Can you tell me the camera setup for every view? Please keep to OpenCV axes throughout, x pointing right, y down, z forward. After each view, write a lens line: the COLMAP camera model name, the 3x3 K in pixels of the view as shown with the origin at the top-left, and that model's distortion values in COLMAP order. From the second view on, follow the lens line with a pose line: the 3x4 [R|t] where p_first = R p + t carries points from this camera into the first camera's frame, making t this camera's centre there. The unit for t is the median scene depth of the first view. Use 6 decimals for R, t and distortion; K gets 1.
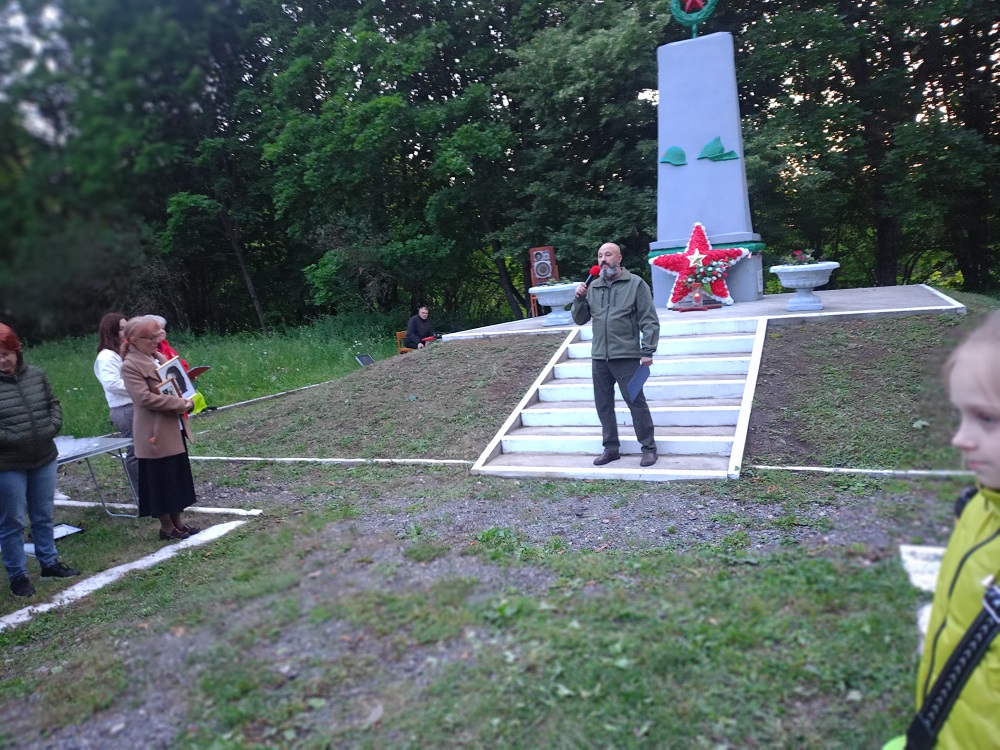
lens RADIAL K [[749.0, 0, 500.0], [0, 749.0, 375.0], [0, 0, 1]] dist [0.026265, -0.008695]
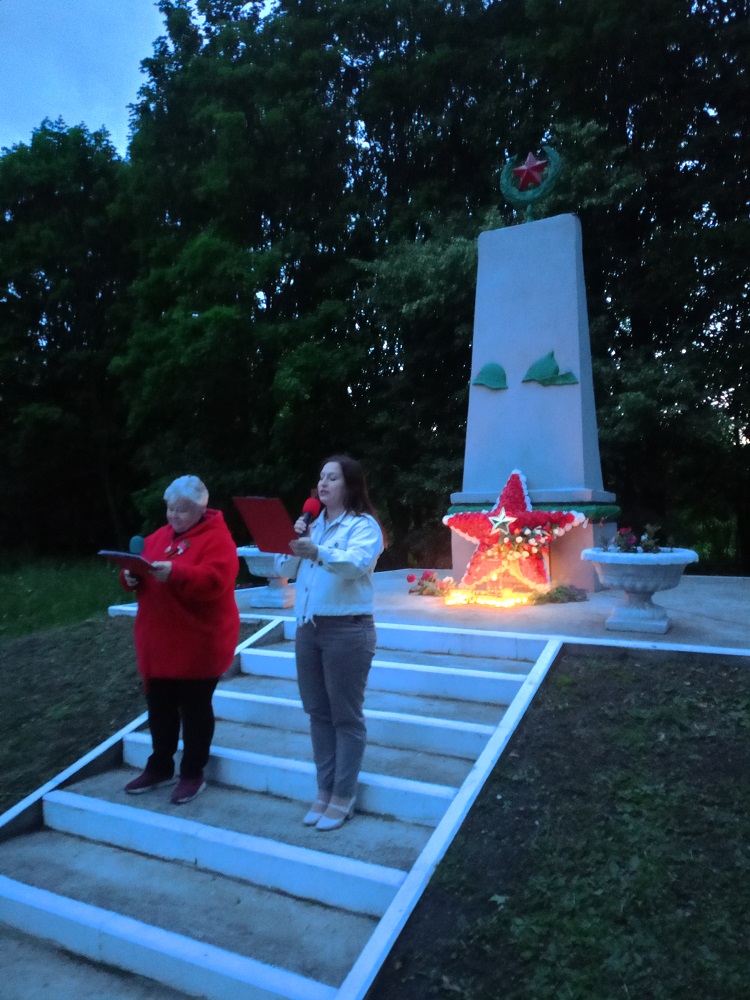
lens RADIAL K [[734.1, 0, 375.0], [0, 734.1, 500.0], [0, 0, 1]] dist [0.036259, -0.020561]
pose [[0.993001, 0.072382, -0.093323, 0.204017], [-0.085117, 0.986395, -0.140638, -0.071208], [0.081874, 0.147597, 0.985653, 0.334745]]
